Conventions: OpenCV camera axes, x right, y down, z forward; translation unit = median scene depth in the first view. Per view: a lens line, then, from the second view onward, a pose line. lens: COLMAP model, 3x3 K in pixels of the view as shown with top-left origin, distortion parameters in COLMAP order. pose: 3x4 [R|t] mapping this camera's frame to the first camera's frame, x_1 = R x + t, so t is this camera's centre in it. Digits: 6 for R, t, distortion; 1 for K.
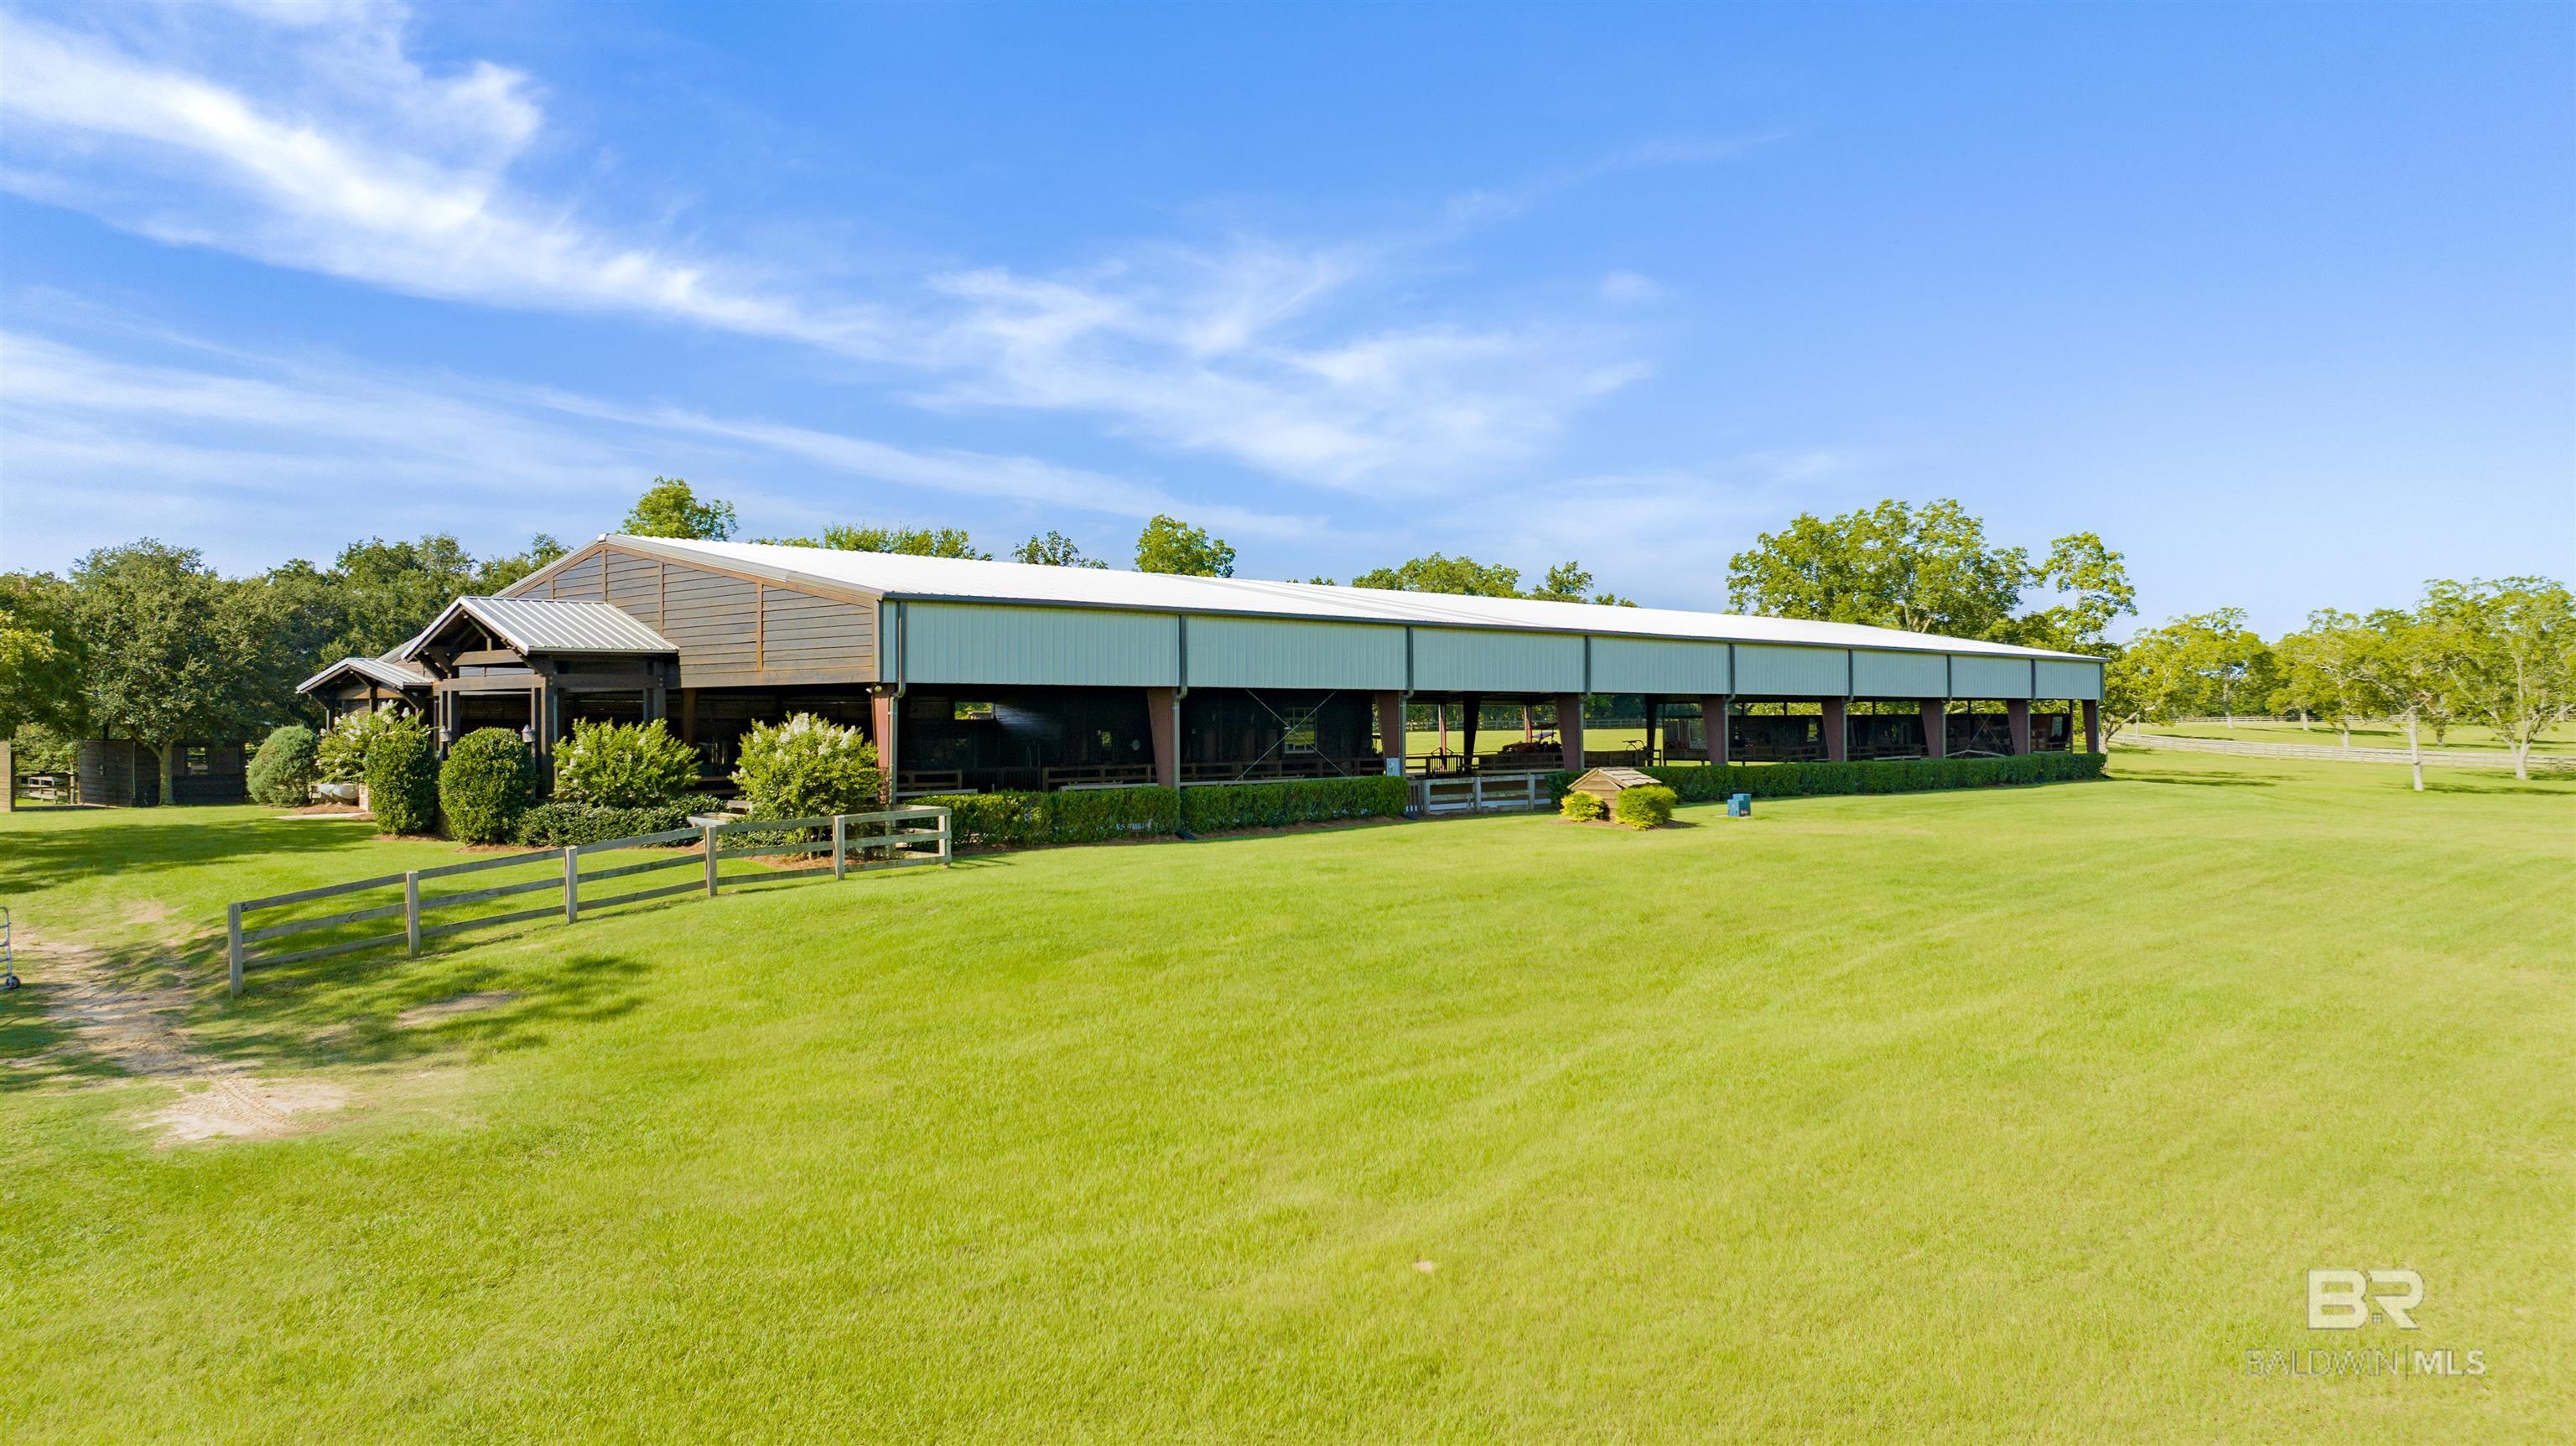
lens RADIAL K [[1838.5, 0, 1296.0], [0, 1838.5, 706.3], [0, 0, 1]] dist [-0.033263, 0.027599]
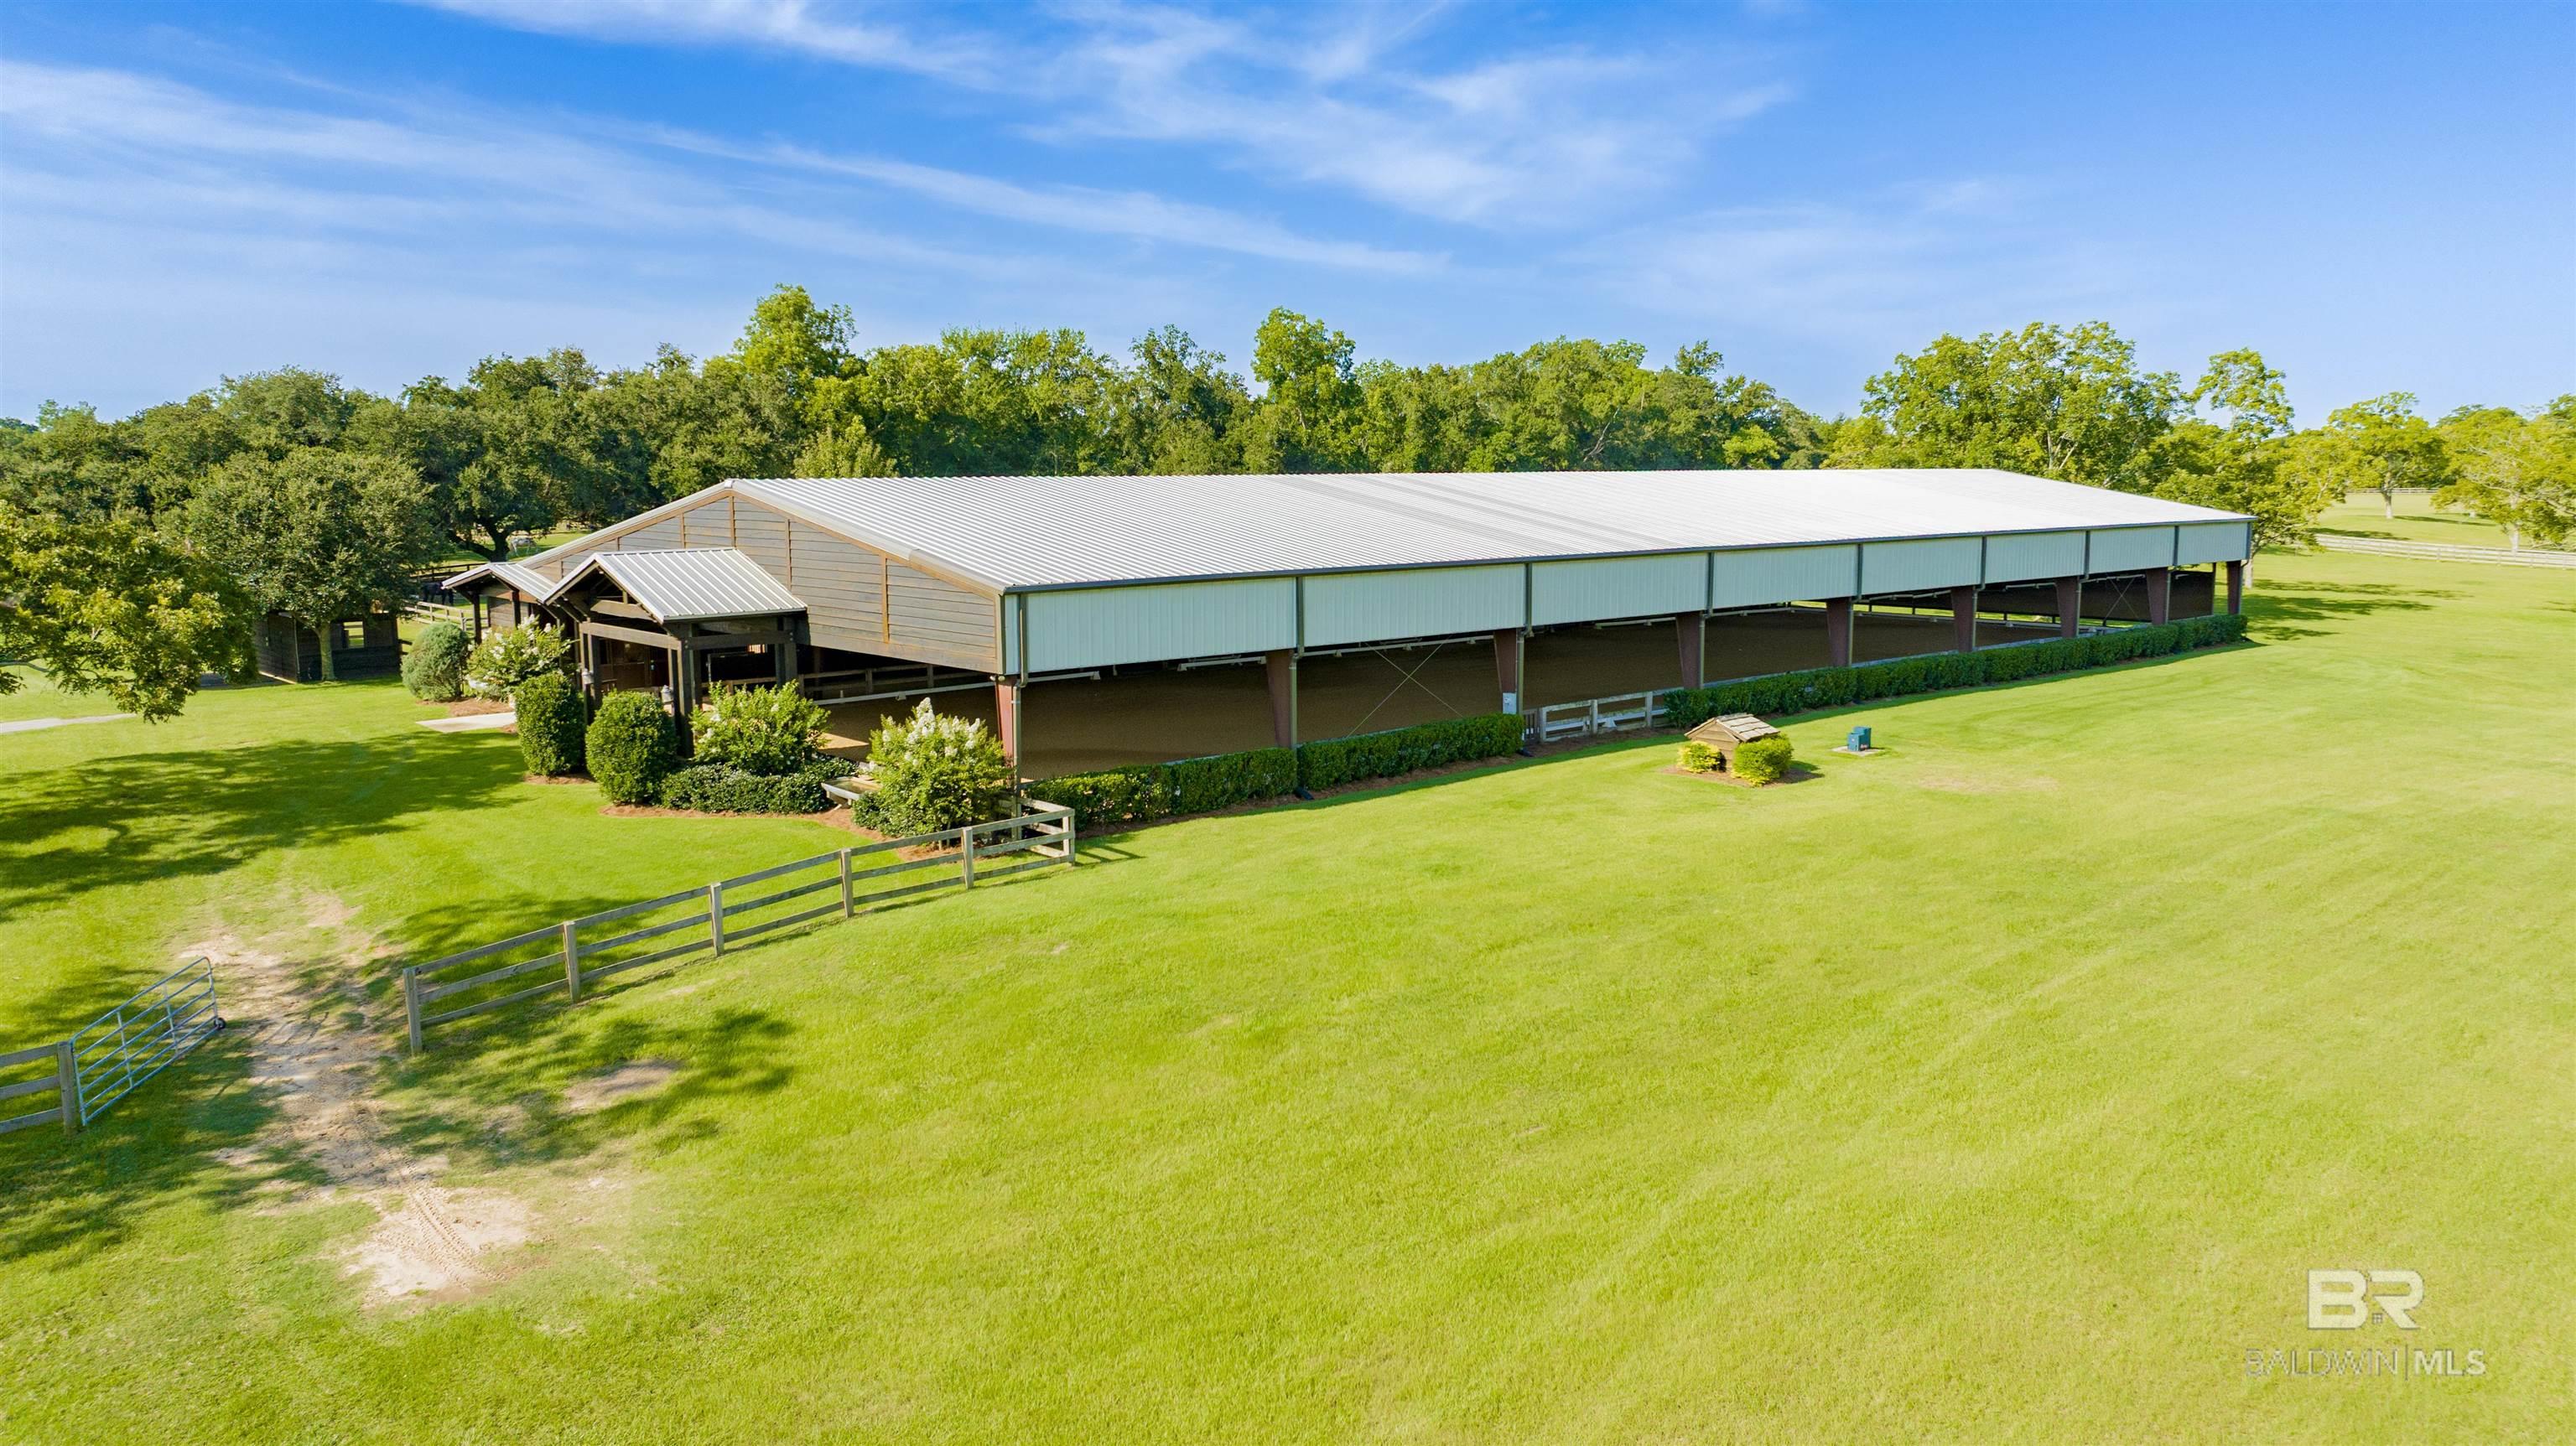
lens RADIAL K [[1838.5, 0, 1290.9], [0, 1838.5, 714.3], [0, 0, 1]] dist [-0.033263, 0.027599]
pose [[0.997739, 0.011114, -0.066278, 0.000270], [-0.001433, 0.989526, 0.144351, -0.078837], [0.067188, -0.143929, 0.987304, 0.000762]]
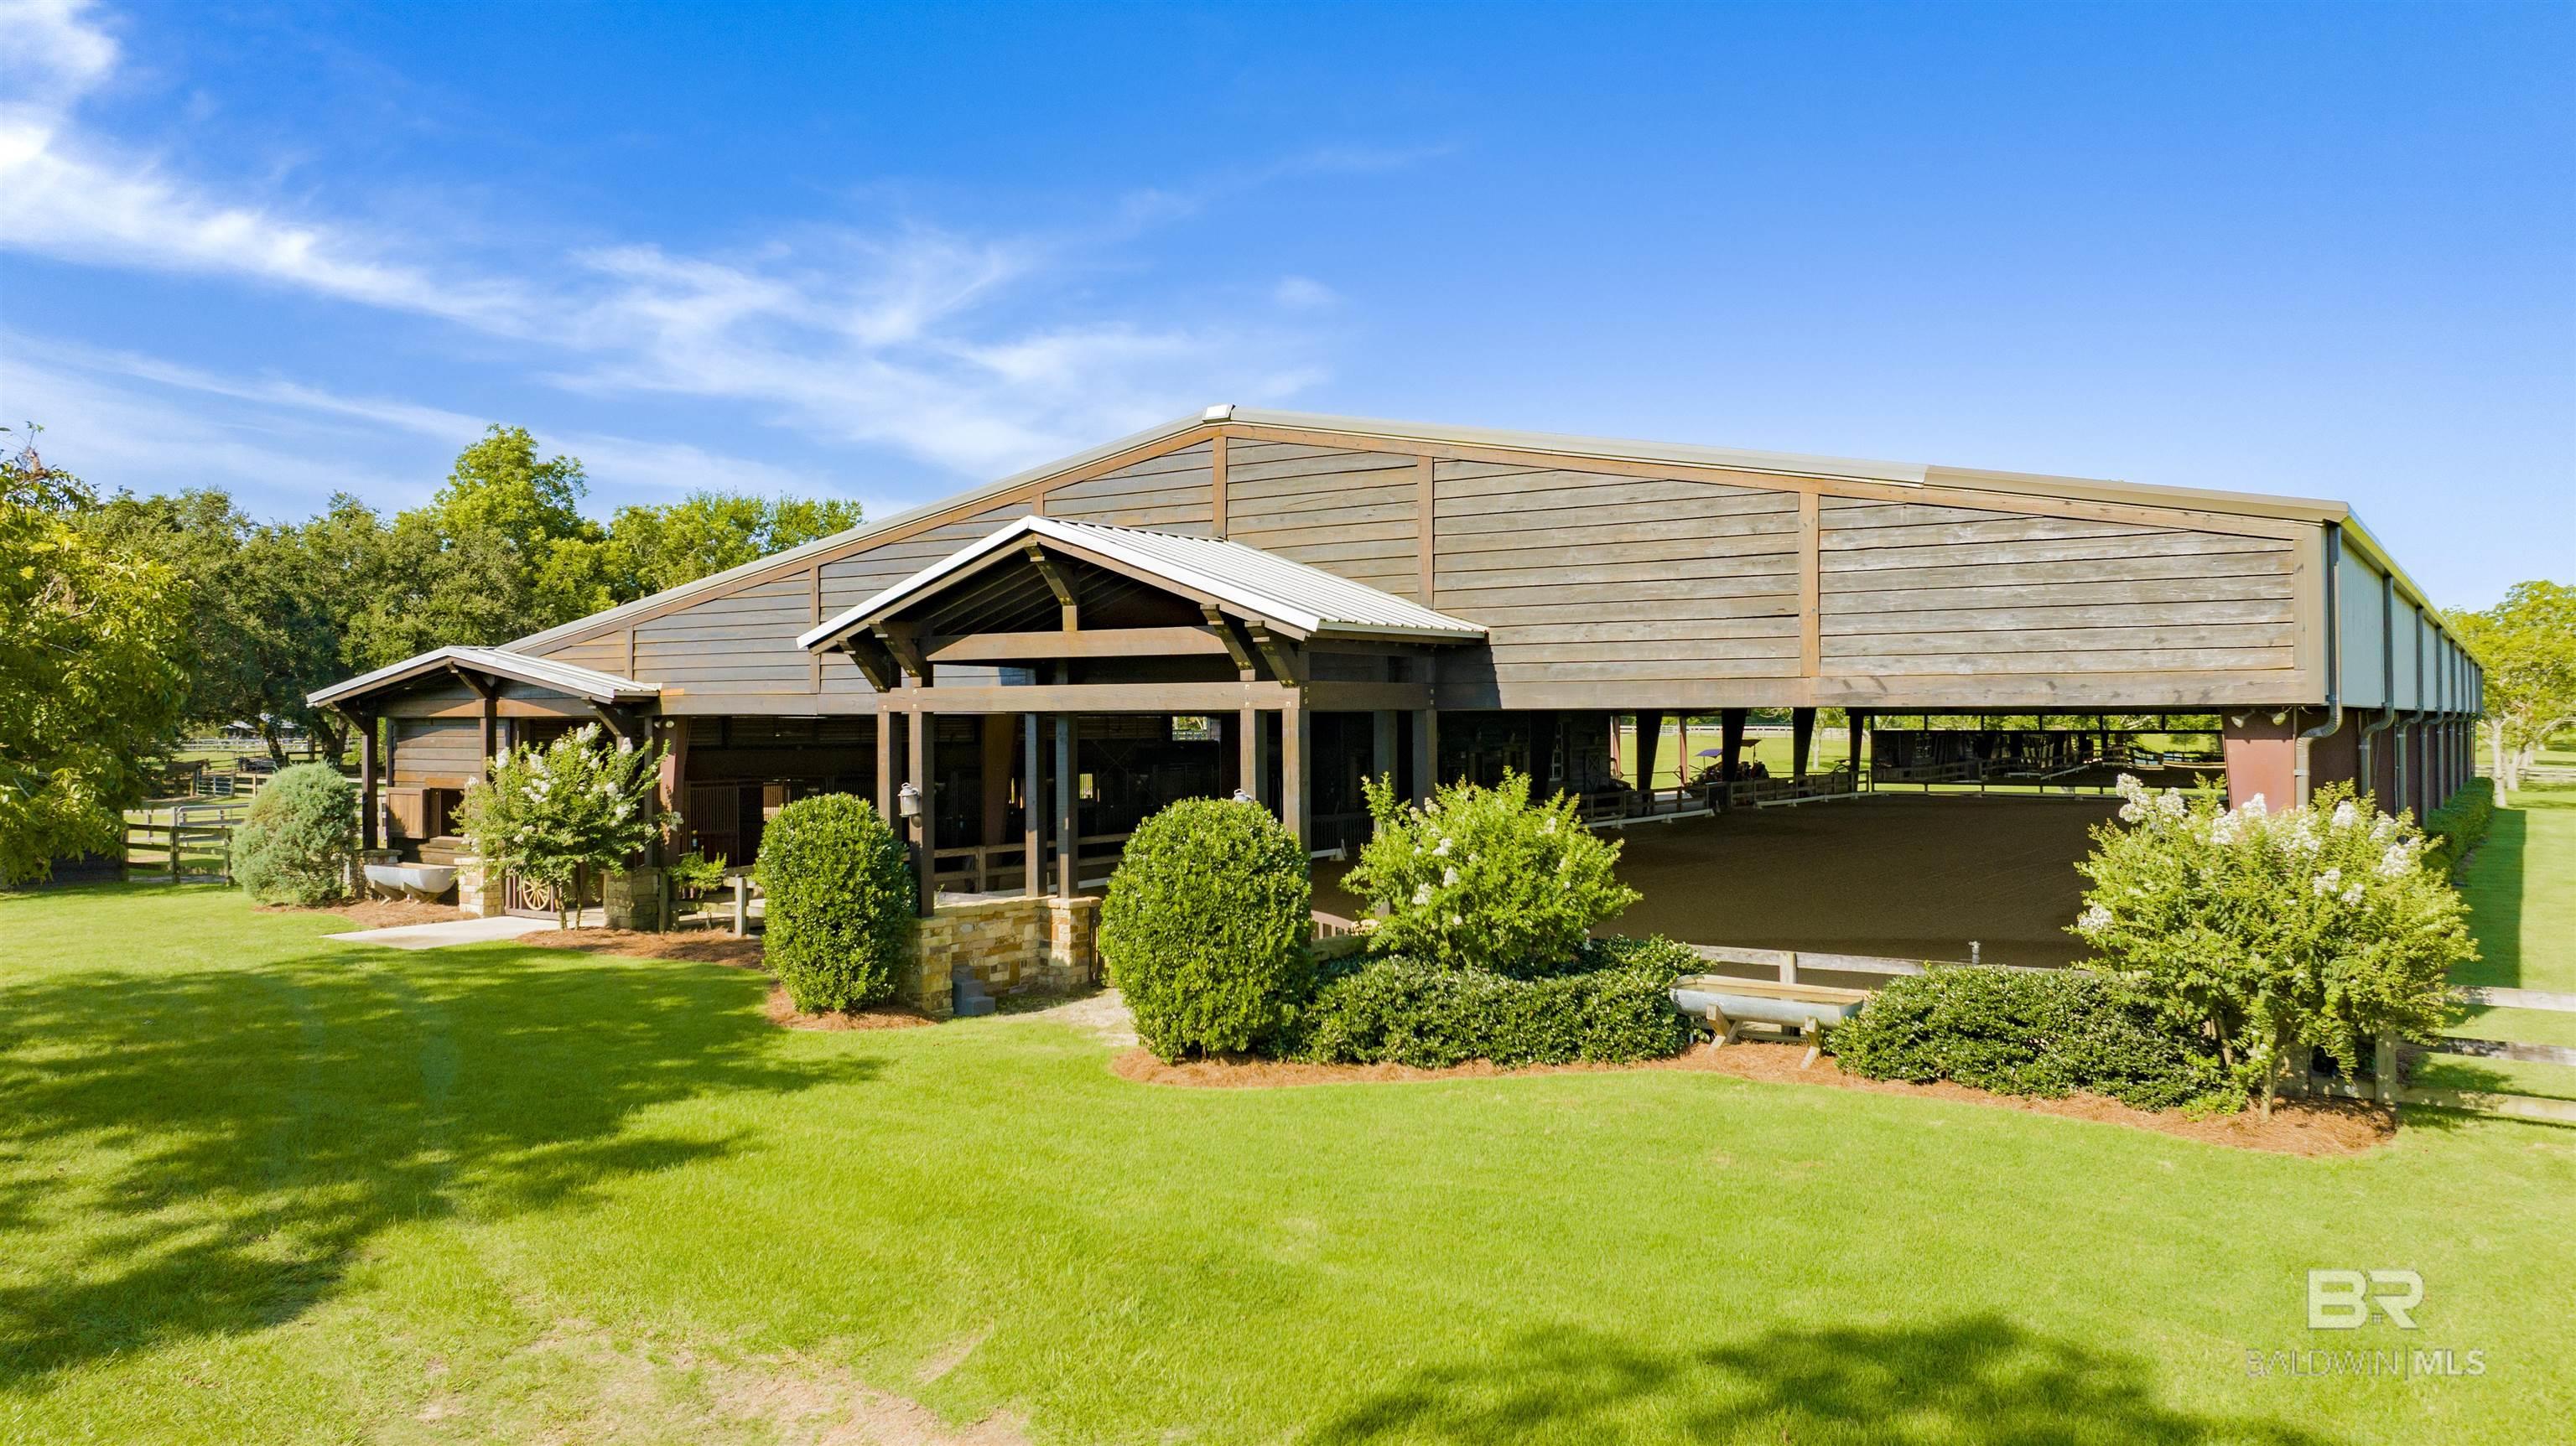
lens RADIAL K [[1838.5, 0, 1291.9], [0, 1838.5, 744.9], [0, 0, 1]] dist [-0.033263, 0.027599]
pose [[0.984218, -0.001189, 0.176956, -0.313637], [-0.002362, 0.999800, 0.019855, -0.006657], [-0.176944, -0.019959, 0.984018, 0.344726]]
